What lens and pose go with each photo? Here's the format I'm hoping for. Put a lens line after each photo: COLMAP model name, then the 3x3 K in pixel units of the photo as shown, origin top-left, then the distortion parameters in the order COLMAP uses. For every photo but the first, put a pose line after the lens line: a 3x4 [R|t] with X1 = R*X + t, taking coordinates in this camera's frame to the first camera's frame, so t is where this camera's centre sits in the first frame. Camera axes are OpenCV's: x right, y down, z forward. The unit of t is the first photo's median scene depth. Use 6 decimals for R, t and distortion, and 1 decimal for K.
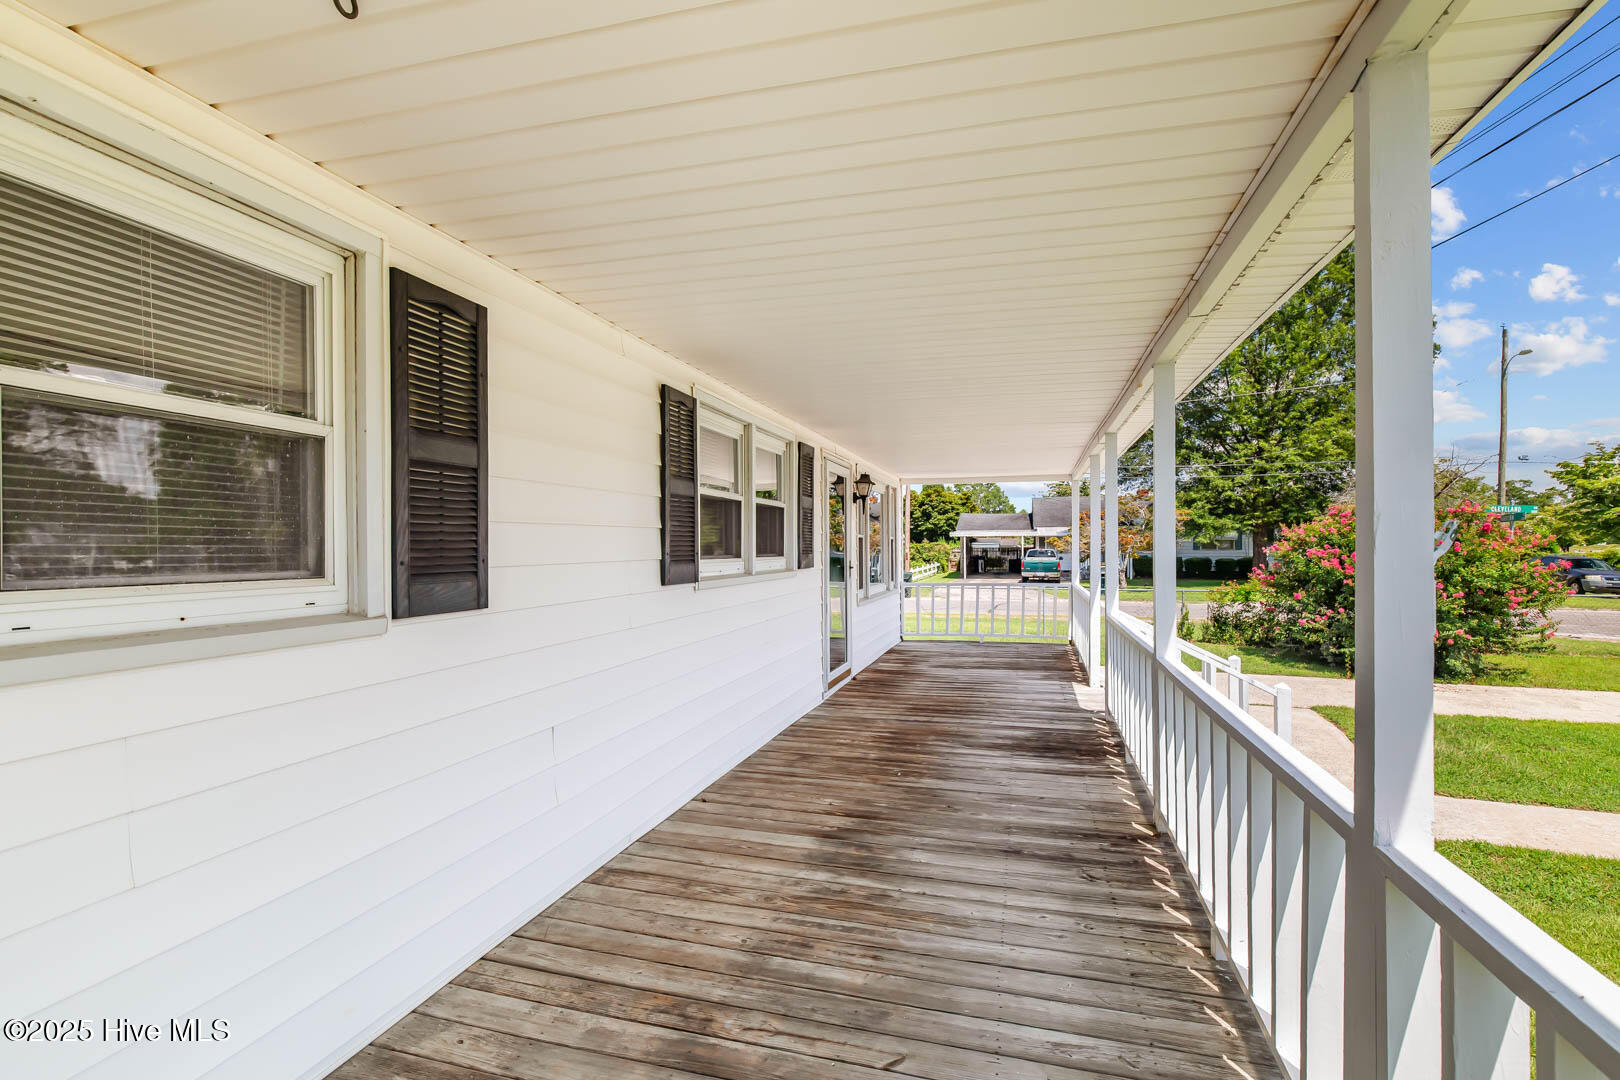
lens RADIAL K [[742.7, 0, 906.0], [0, 742.7, 546.5], [0, 0, 1]] dist [0.012147, -0.000275]
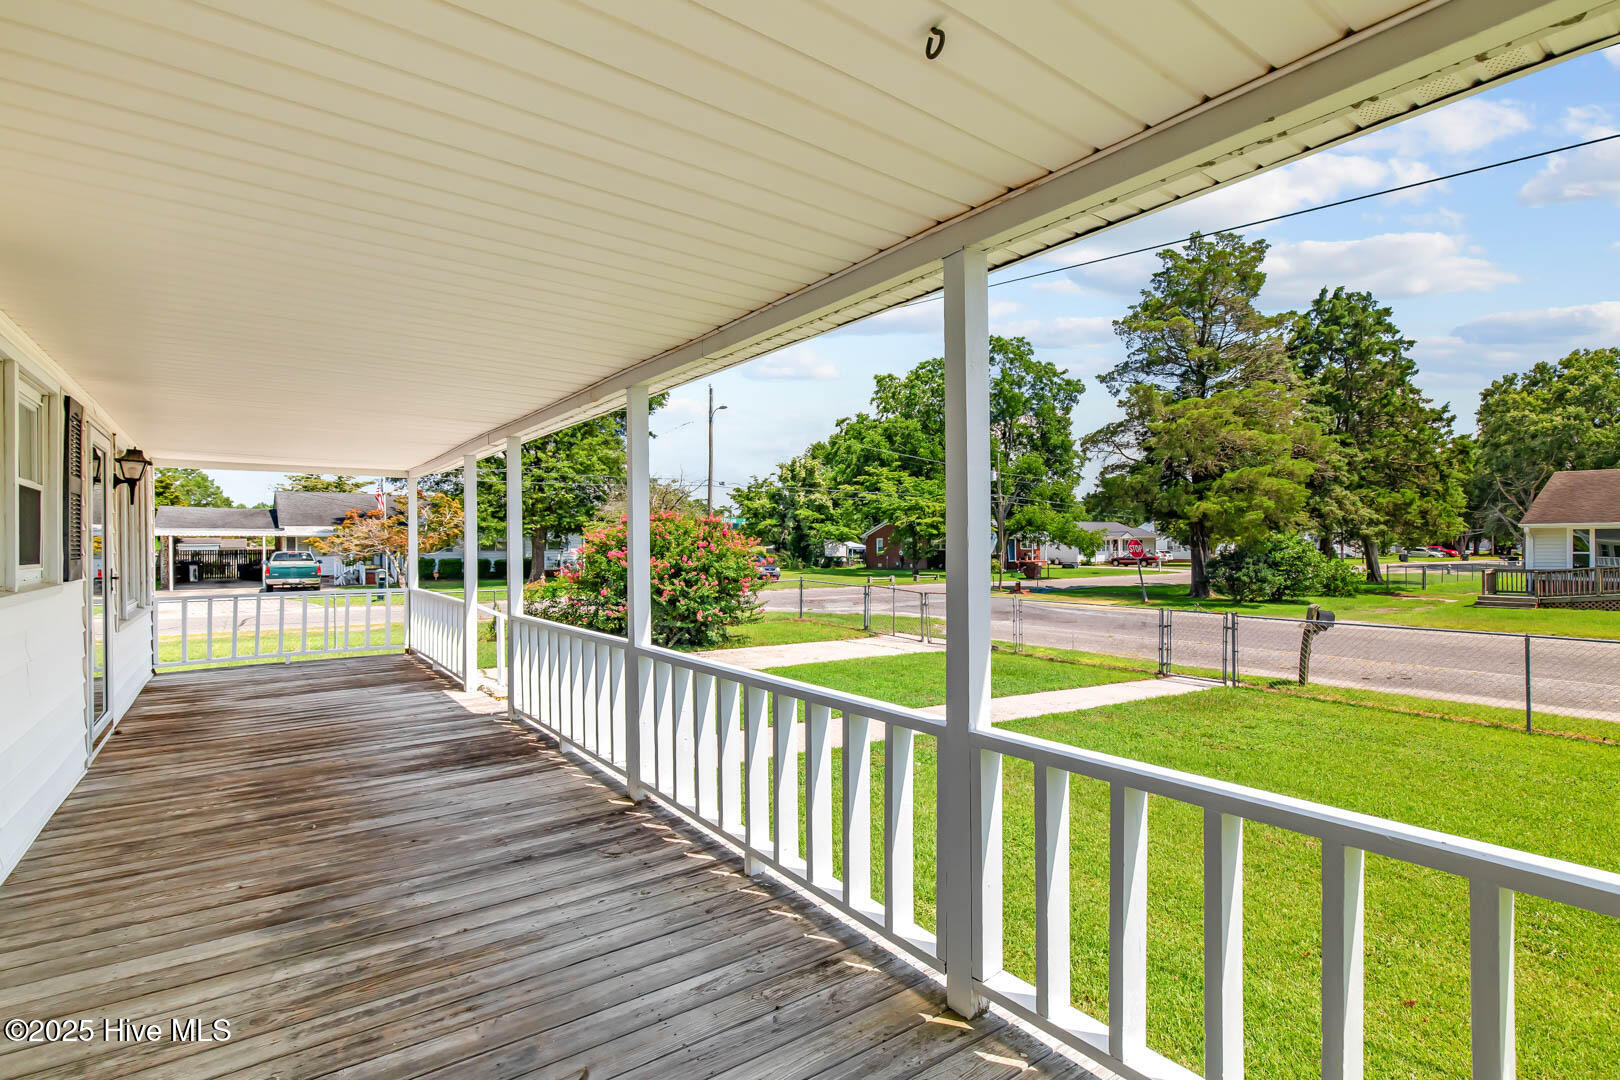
lens RADIAL K [[702.4, 0, 810.0], [0, 702.4, 540.0], [0, 0, 1]] dist [0.013042, -0.000526]
pose [[0.671642, 0.006280, 0.740850, -0.207838], [0.002190, 0.999943, -0.010461, 0.000040], [-0.740873, 0.008648, 0.671589, 0.064938]]
